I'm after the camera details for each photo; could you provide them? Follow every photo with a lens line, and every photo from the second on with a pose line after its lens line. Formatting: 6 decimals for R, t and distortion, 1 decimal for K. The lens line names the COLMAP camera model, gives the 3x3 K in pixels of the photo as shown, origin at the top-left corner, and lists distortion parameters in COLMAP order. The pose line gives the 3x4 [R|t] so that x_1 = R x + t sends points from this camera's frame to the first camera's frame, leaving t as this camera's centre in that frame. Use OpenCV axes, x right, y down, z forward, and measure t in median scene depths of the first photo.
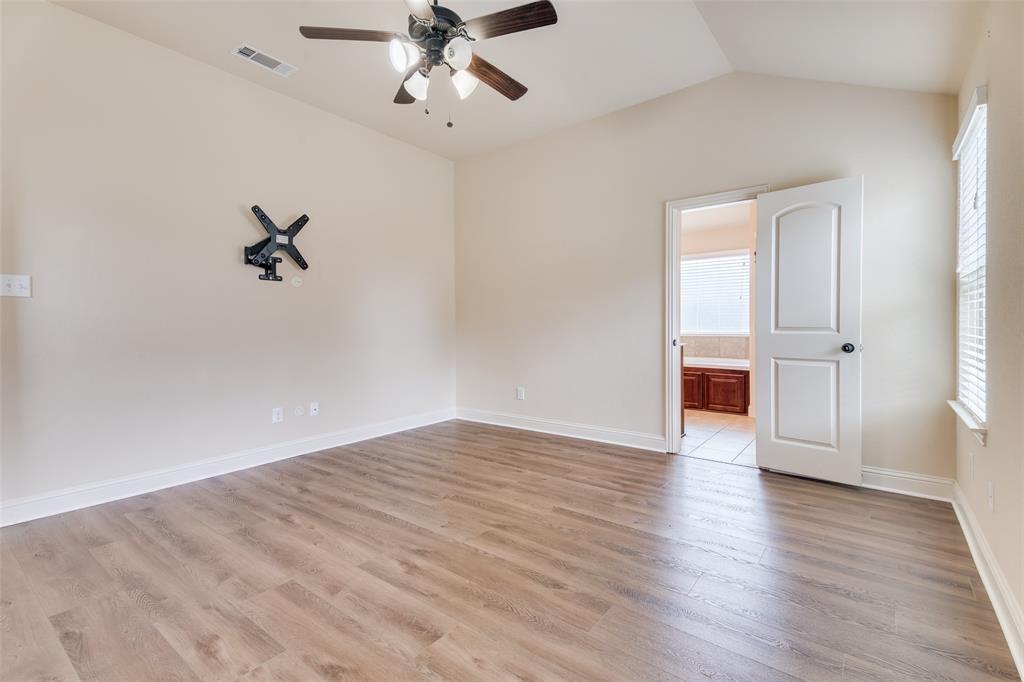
lens RADIAL K [[467.2, 0, 506.7], [0, 467.2, 336.6], [0, 0, 1]] dist [0.037535, -0.000493]
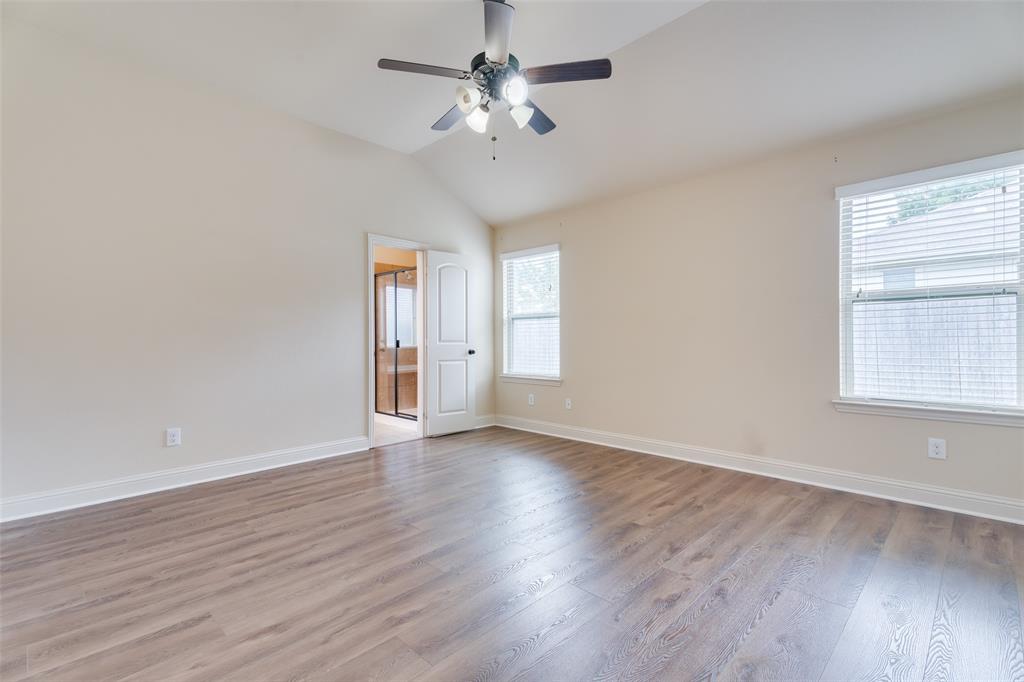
lens RADIAL K [[467.2, 0, 506.7], [0, 467.2, 336.6], [0, 0, 1]] dist [0.037535, -0.000493]
pose [[0.115211, 0.011258, 0.993277, -0.908570], [0.035845, 0.999237, -0.015483, -0.000854], [-0.992694, 0.037388, 0.114719, 0.613968]]
